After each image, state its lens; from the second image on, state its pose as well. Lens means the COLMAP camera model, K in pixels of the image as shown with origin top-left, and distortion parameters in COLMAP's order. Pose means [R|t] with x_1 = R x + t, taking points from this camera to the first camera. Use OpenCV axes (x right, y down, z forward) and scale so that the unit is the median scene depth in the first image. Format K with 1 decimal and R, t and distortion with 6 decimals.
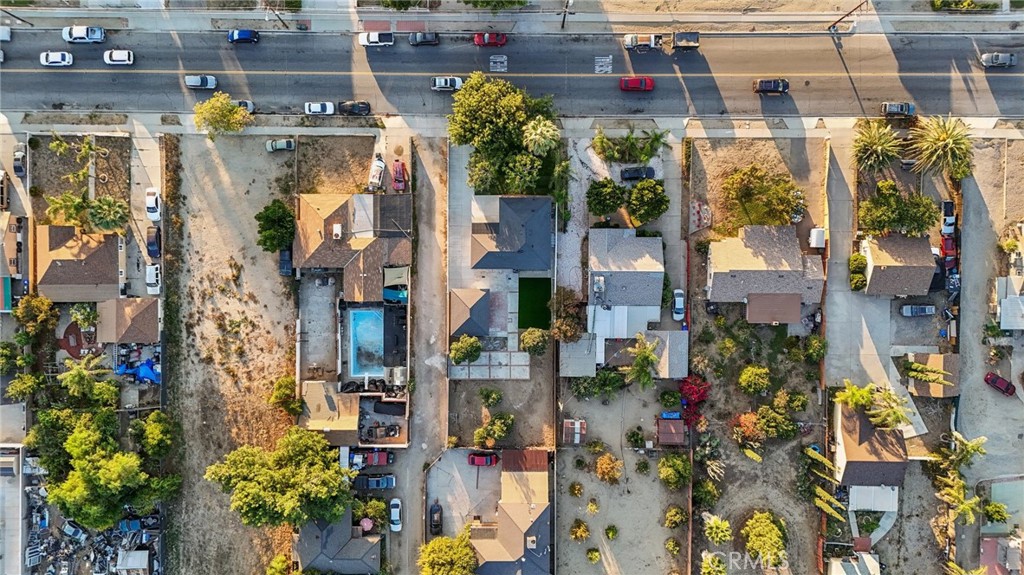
lens RADIAL K [[748.1, 0, 579.2], [0, 748.1, 269.2], [0, 0, 1]] dist [0.028907, -0.034092]
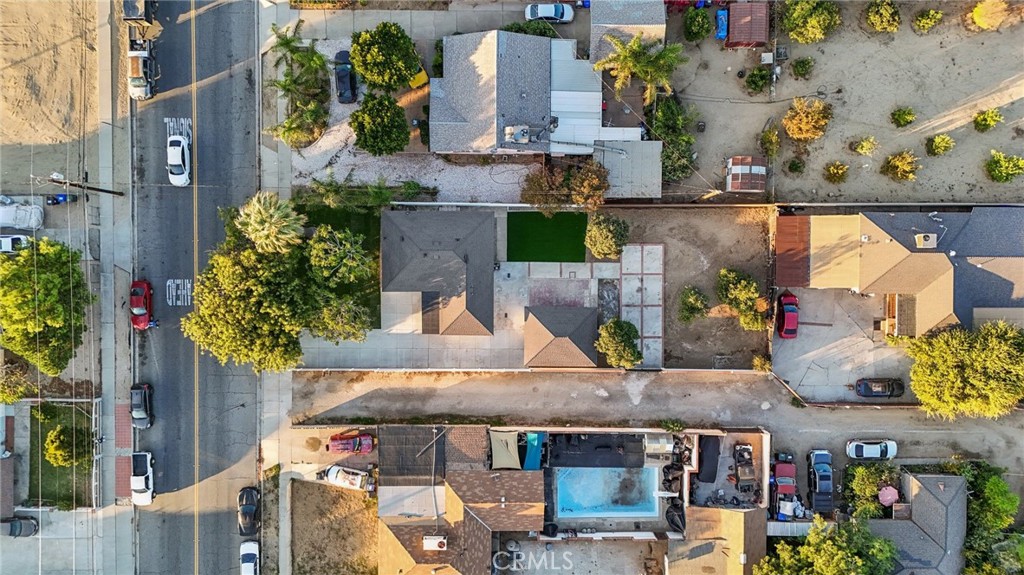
lens RADIAL K [[748.1, 0, 494.0], [0, 748.1, 224.7], [0, 0, 1]] dist [0.028907, -0.034092]
pose [[-0.001419, -0.999648, -0.026485, -0.031985], [0.999923, -0.001091, -0.012372, 0.008000], [0.012339, -0.026501, 0.999573, 0.353831]]
